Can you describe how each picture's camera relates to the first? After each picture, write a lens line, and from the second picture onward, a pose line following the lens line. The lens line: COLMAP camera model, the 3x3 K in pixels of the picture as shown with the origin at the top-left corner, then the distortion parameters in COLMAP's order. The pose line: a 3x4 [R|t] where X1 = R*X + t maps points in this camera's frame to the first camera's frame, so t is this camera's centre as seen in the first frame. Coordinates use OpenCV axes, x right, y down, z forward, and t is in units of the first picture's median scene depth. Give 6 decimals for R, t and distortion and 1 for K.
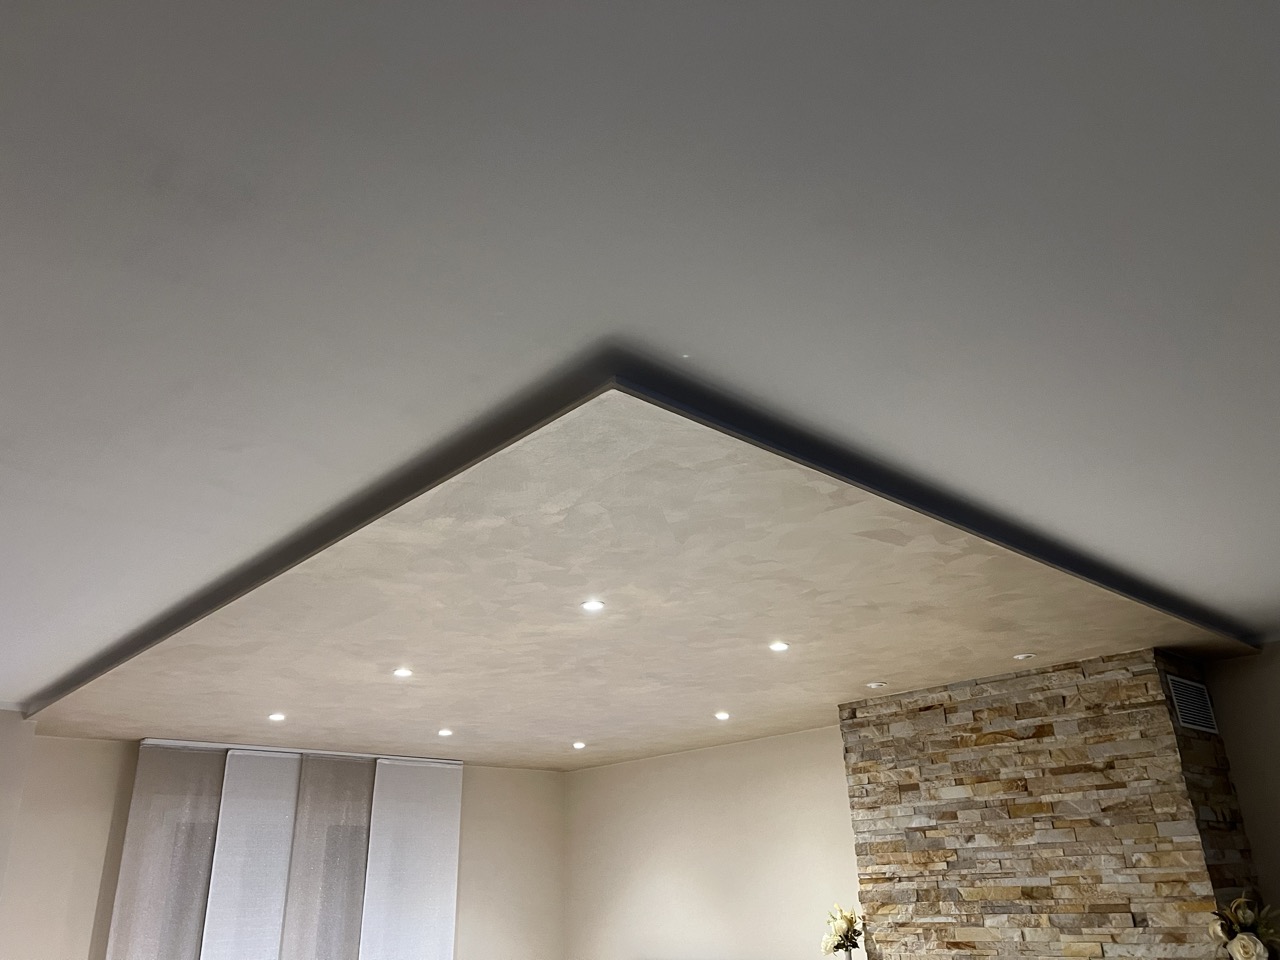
lens RADIAL K [[987.0, 0, 640.0], [0, 987.0, 480.0], [0, 0, 1]] dist [0.073816, -0.075027]
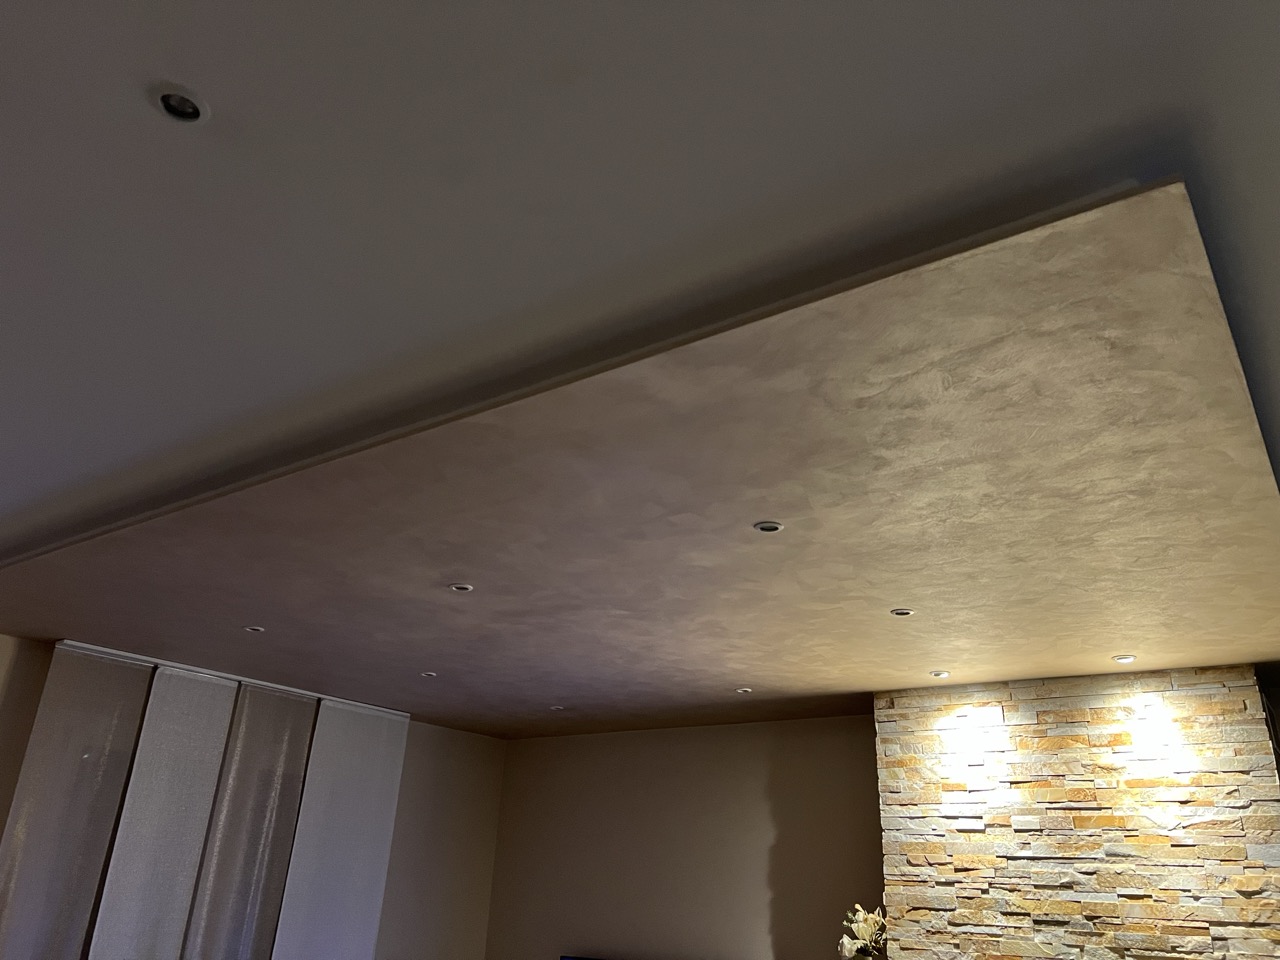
lens RADIAL K [[987.0, 0, 640.0], [0, 987.0, 480.0], [0, 0, 1]] dist [0.073816, -0.075027]
pose [[0.977677, 0.144534, 0.152503, -0.215832], [-0.144637, 0.989429, -0.010479, 0.082765], [-0.152405, -0.011813, 0.988248, 0.135844]]
